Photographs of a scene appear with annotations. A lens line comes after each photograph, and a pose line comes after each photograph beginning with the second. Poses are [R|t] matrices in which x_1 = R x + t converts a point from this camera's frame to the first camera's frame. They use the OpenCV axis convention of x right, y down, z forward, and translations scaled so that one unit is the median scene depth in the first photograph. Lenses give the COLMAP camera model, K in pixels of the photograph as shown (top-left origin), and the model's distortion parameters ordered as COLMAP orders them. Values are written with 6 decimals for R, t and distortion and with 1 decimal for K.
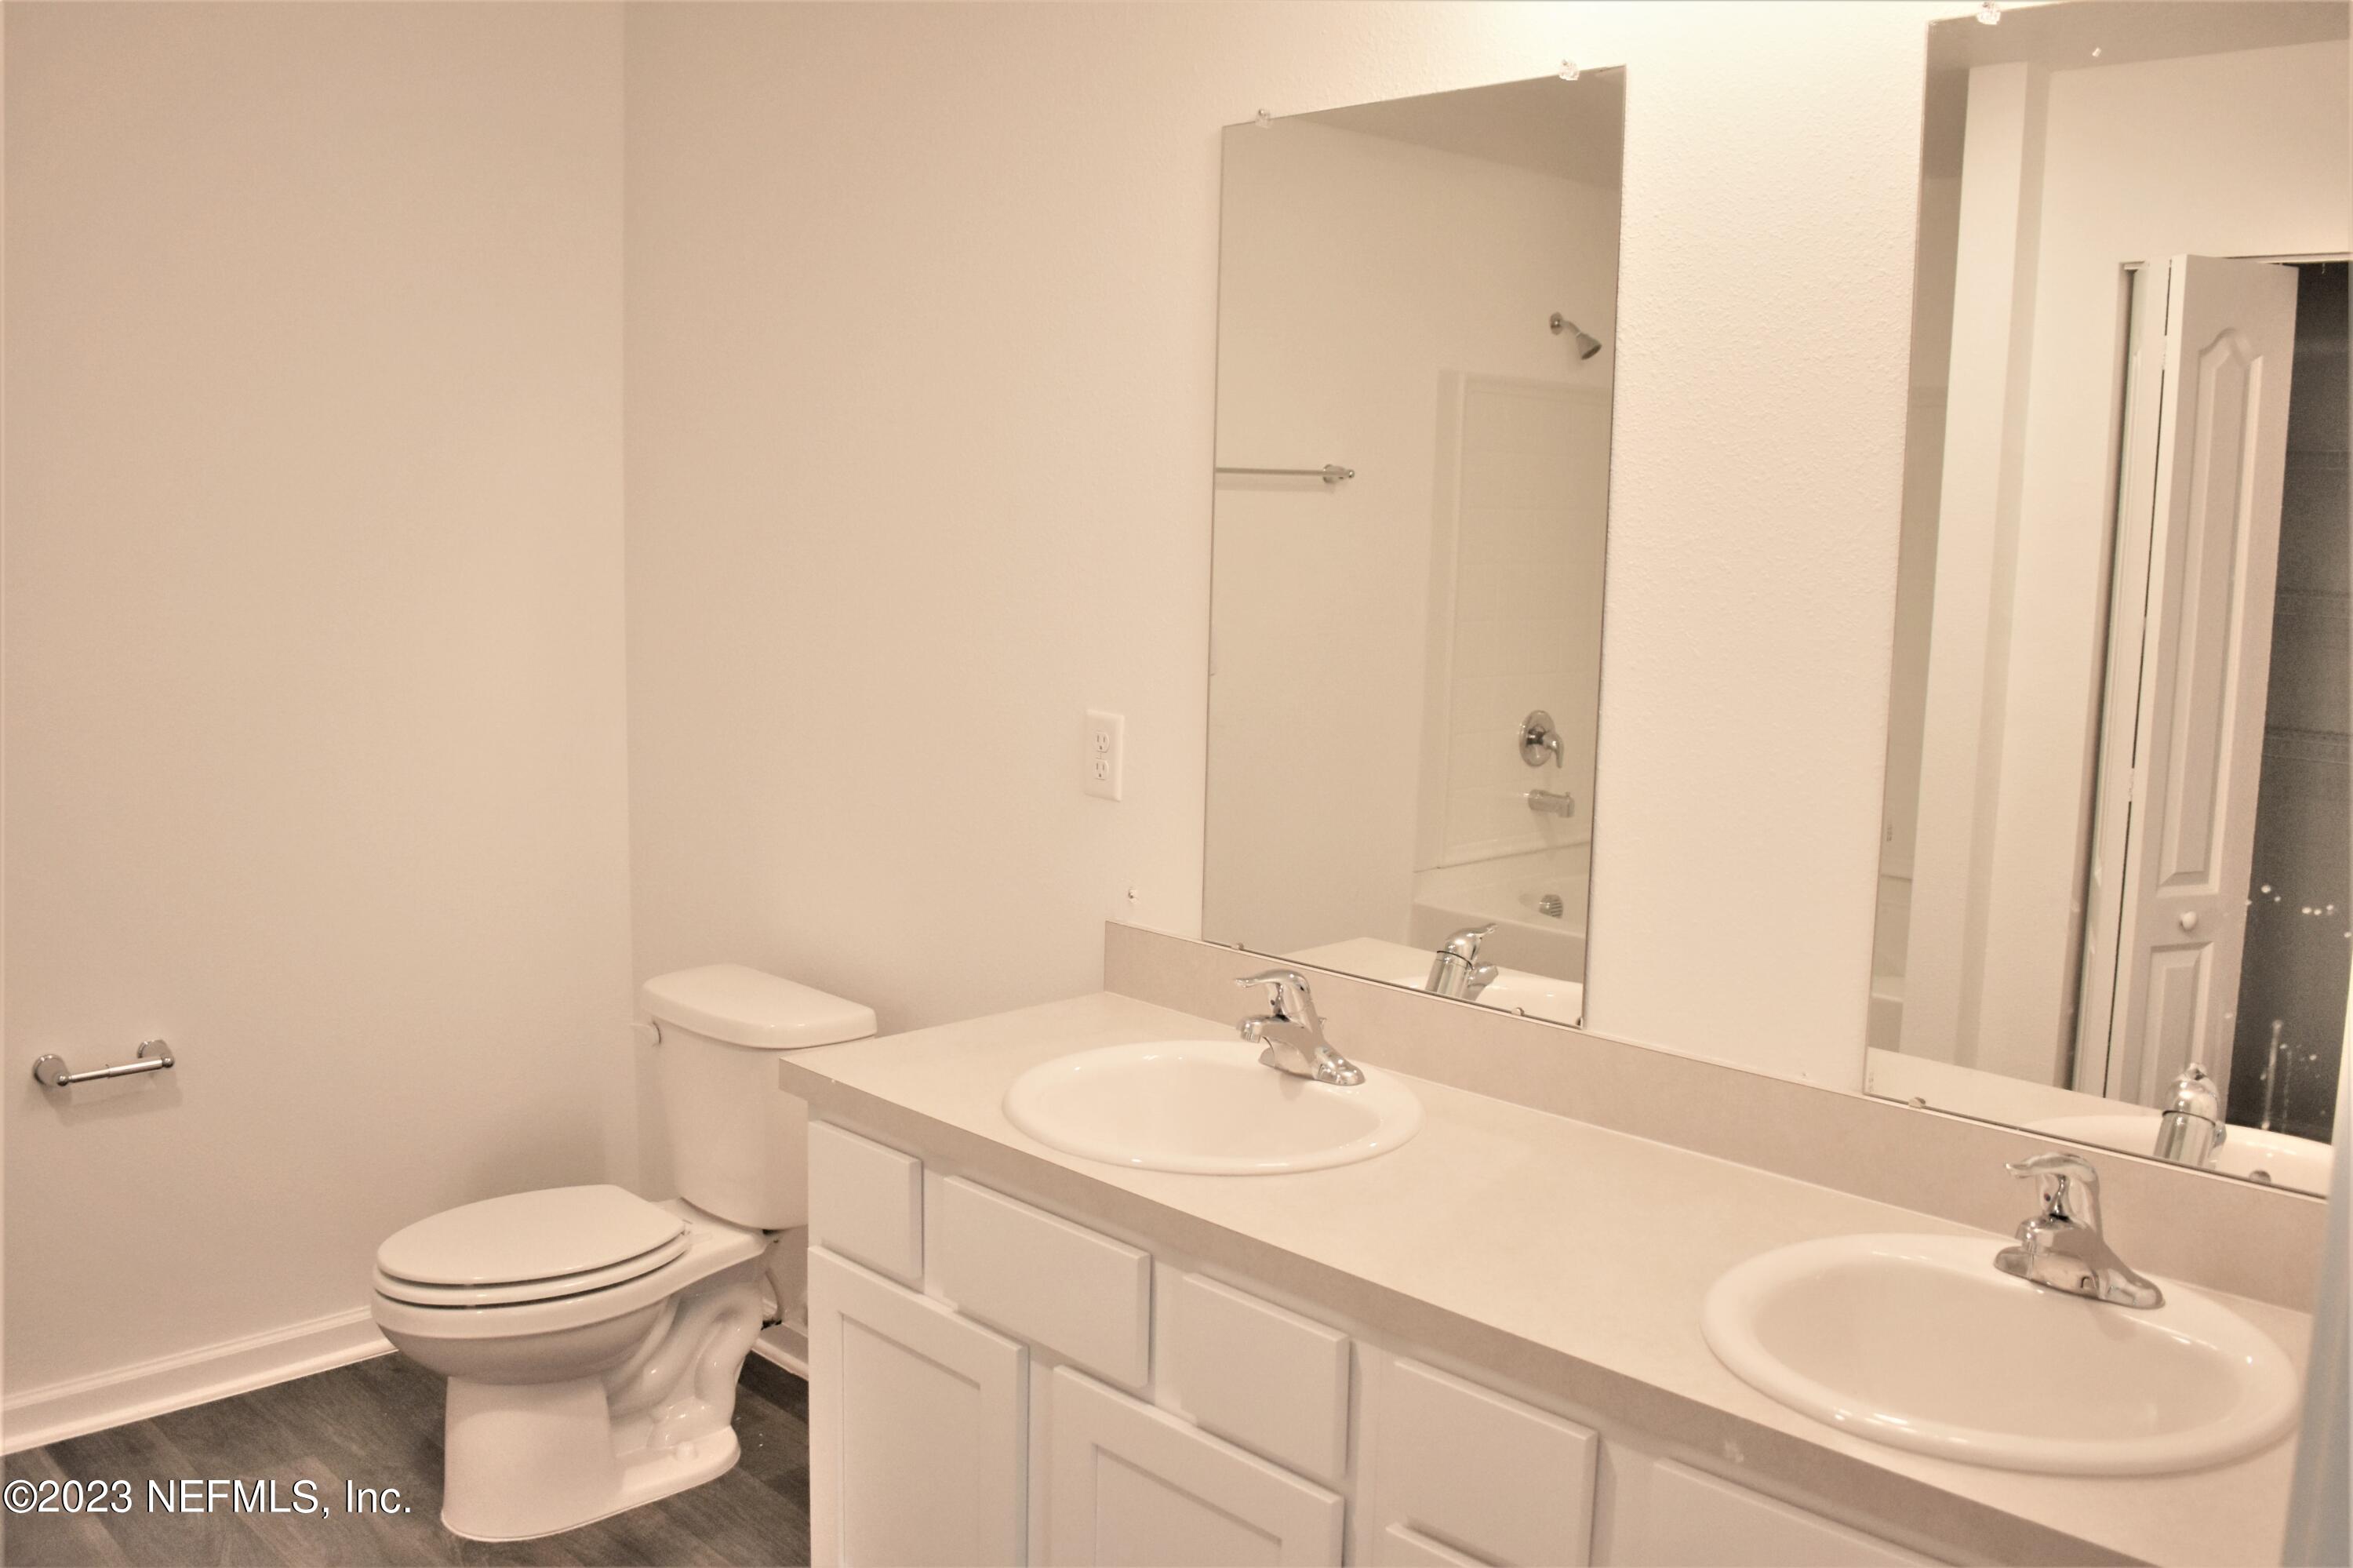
lens RADIAL K [[2018.8, 0, 1176.5], [0, 2018.8, 784.0], [0, 0, 1]] dist [-0.009059, -0.142579]
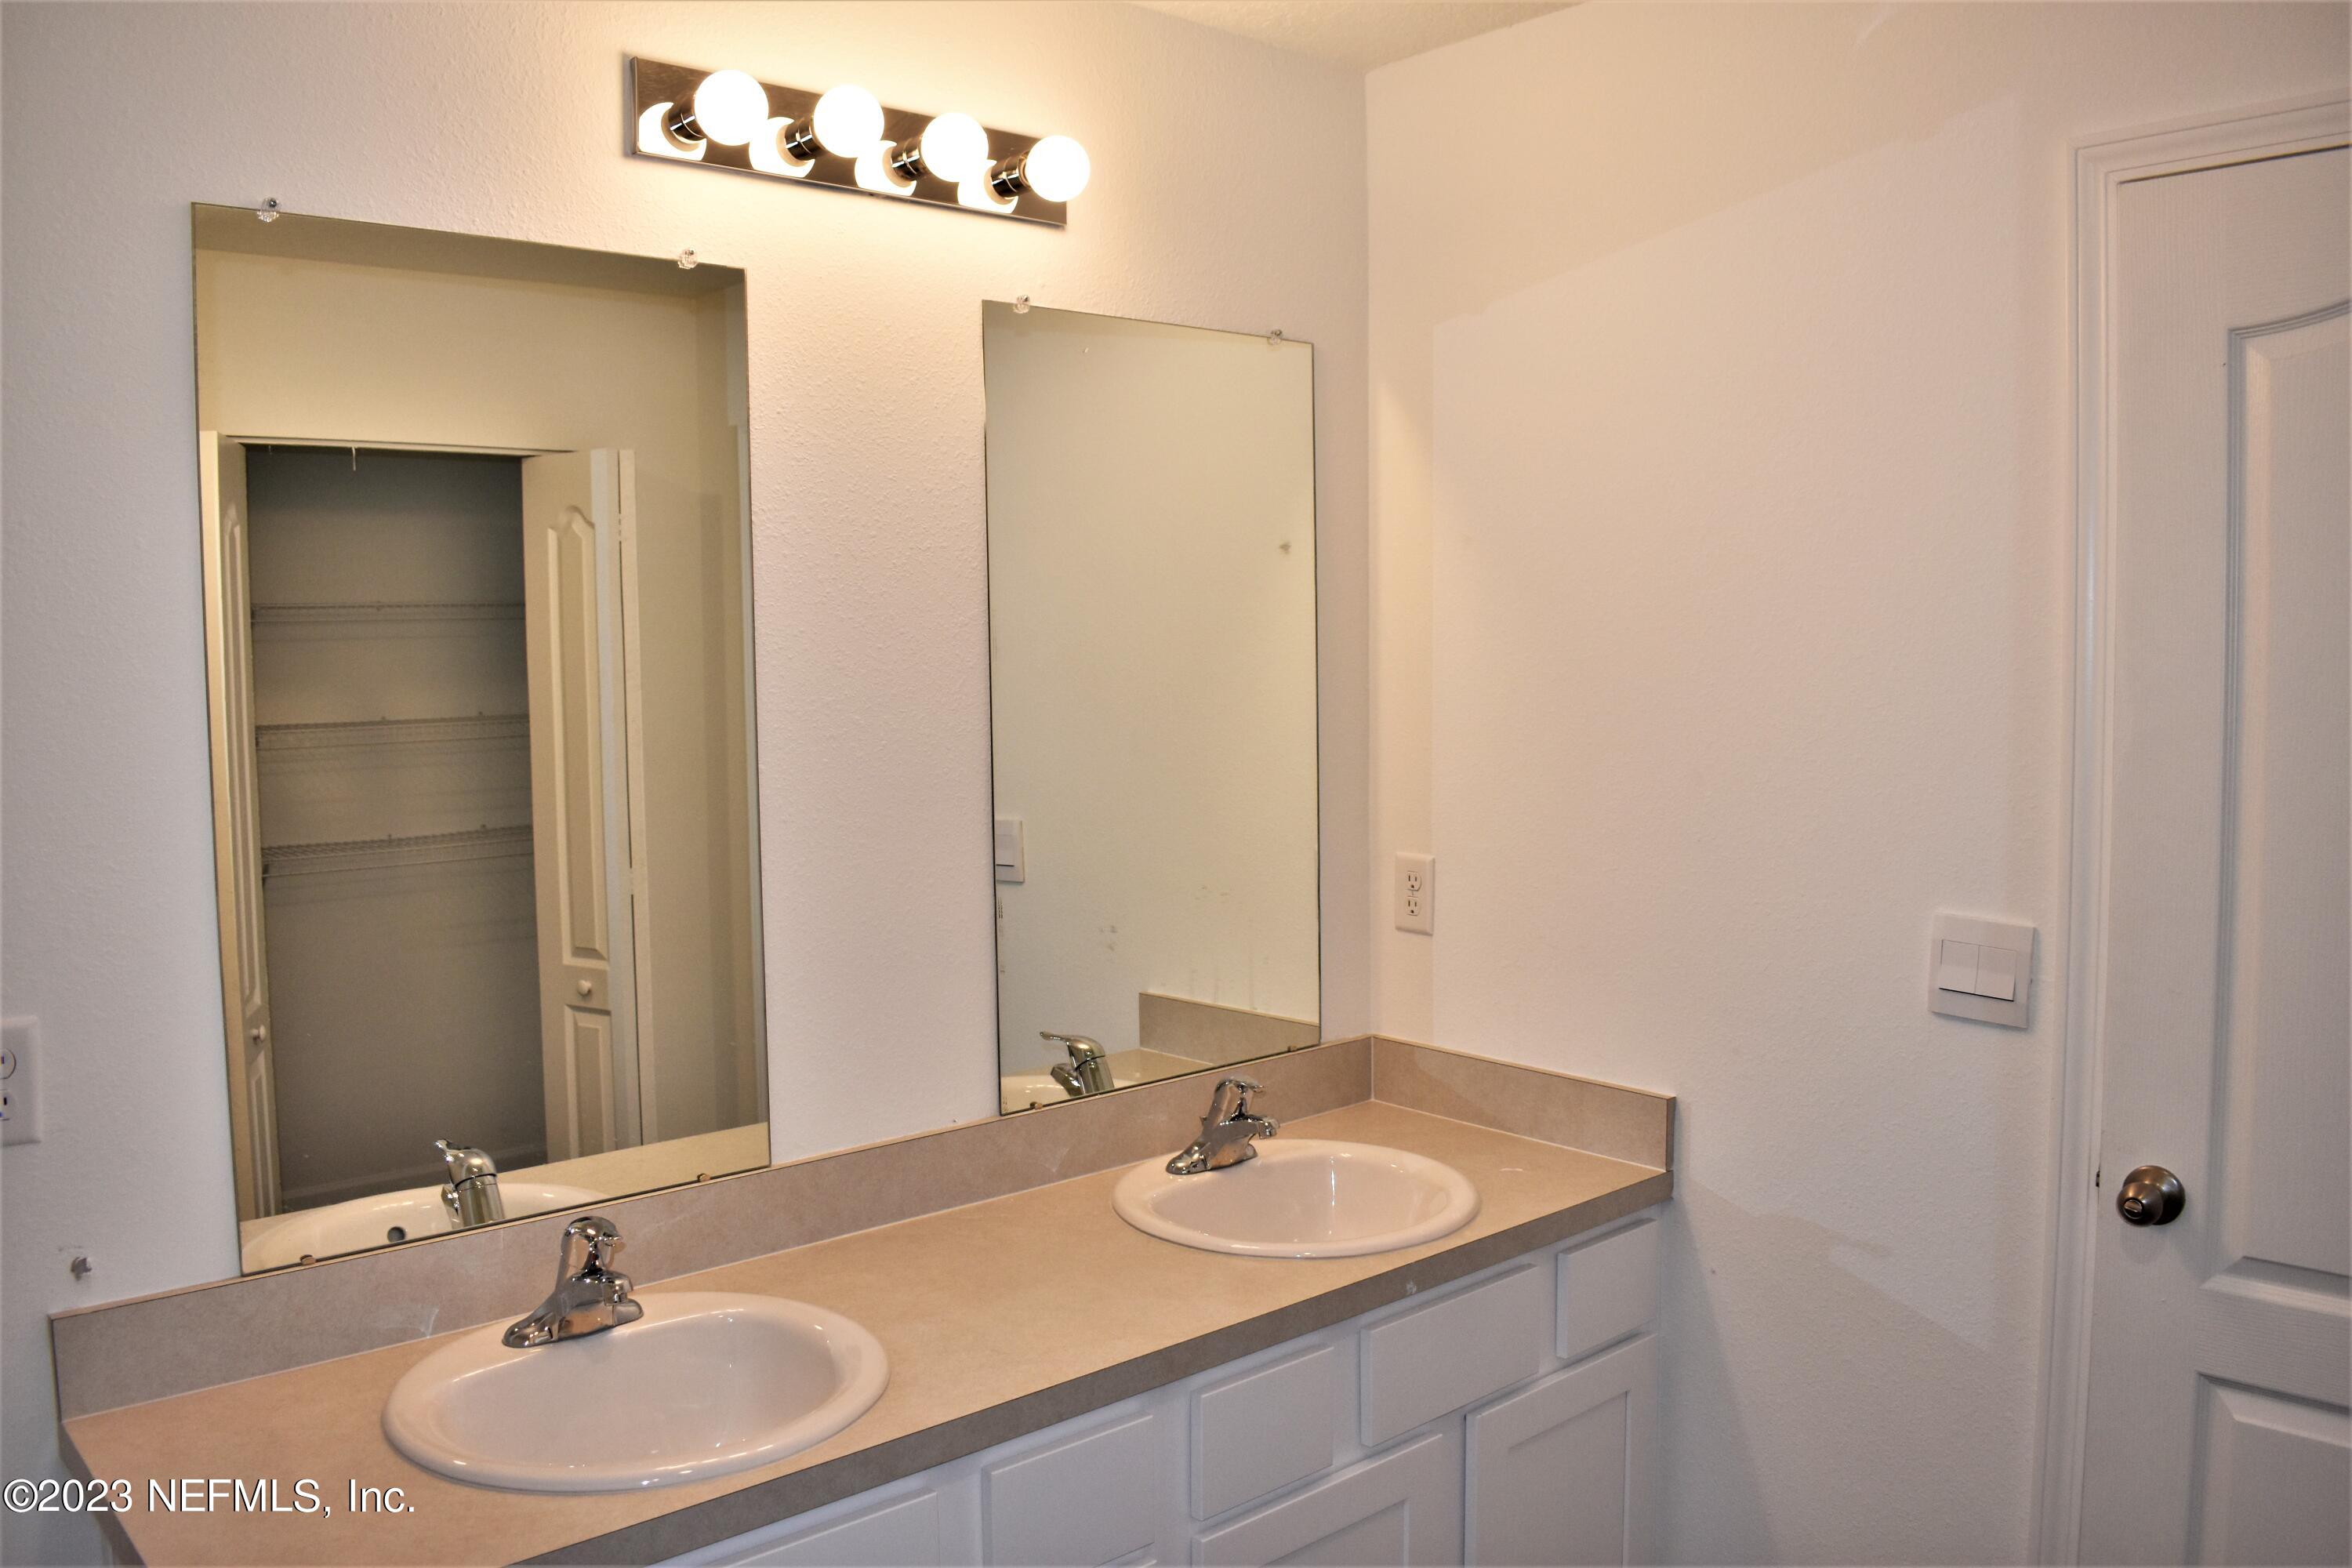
lens RADIAL K [[1842.4, 0, 1176.0], [0, 1842.4, 784.0], [0, 0, 1]] dist [-0.072611, -0.005291]
pose [[0.061143, -0.093100, 0.993778, -0.721694], [0.154631, 0.984504, 0.082717, -0.122084], [-0.986079, 0.148611, 0.074592, 0.692399]]
